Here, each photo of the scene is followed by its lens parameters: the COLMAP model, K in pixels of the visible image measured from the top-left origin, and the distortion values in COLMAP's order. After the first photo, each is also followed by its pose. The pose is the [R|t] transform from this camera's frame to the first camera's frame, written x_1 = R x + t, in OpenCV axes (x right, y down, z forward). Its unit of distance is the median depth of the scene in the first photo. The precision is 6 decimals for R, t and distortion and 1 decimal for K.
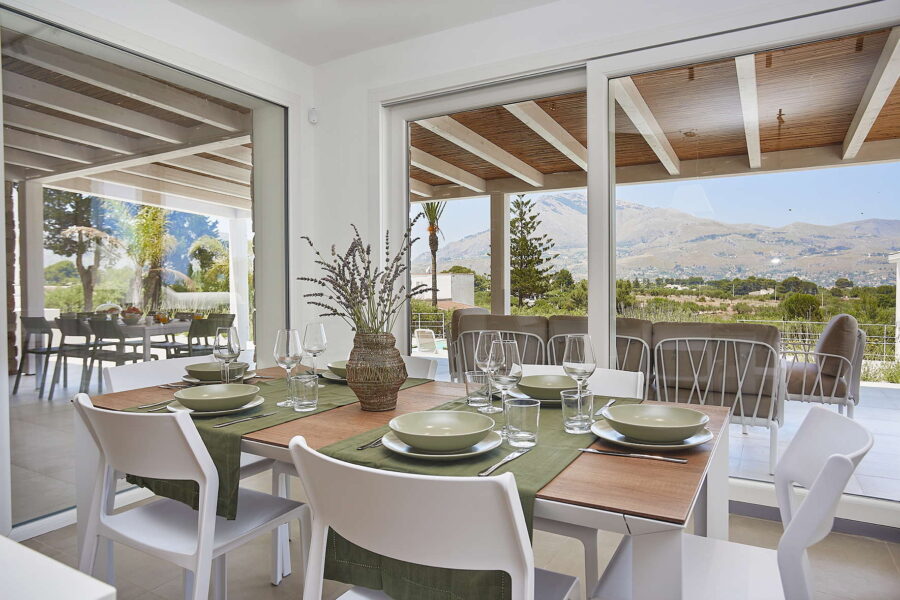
lens RADIAL K [[559.5, 0, 450.0], [0, 559.5, 300.0], [0, 0, 1]] dist [-0.049611, 0.000103]
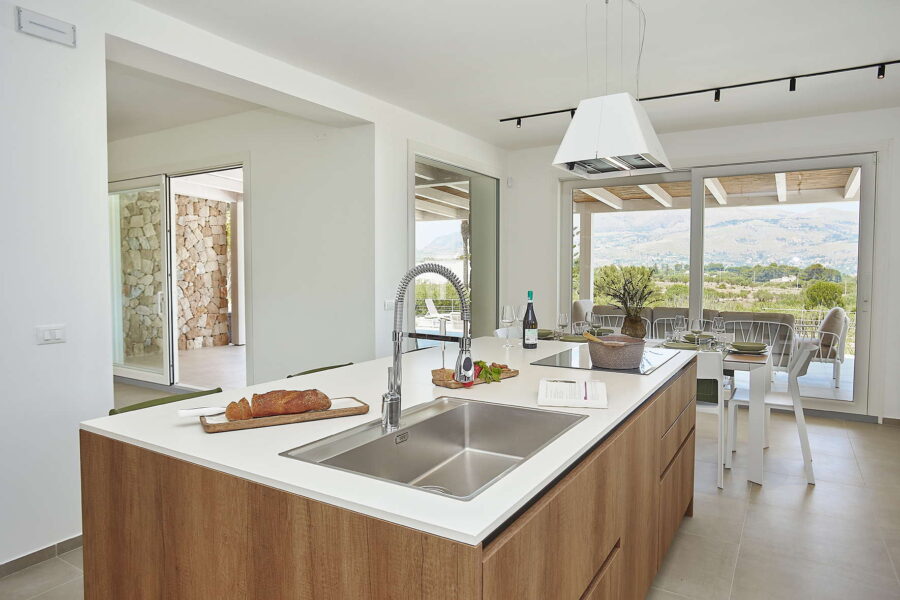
lens RADIAL K [[559.5, 0, 450.0], [0, 559.5, 300.0], [0, 0, 1]] dist [-0.049611, 0.000103]
pose [[0.999518, 0.008315, -0.029921, -0.336214], [-0.007492, 0.999593, 0.027514, -0.028998], [0.030137, -0.027276, 0.999174, -0.585455]]
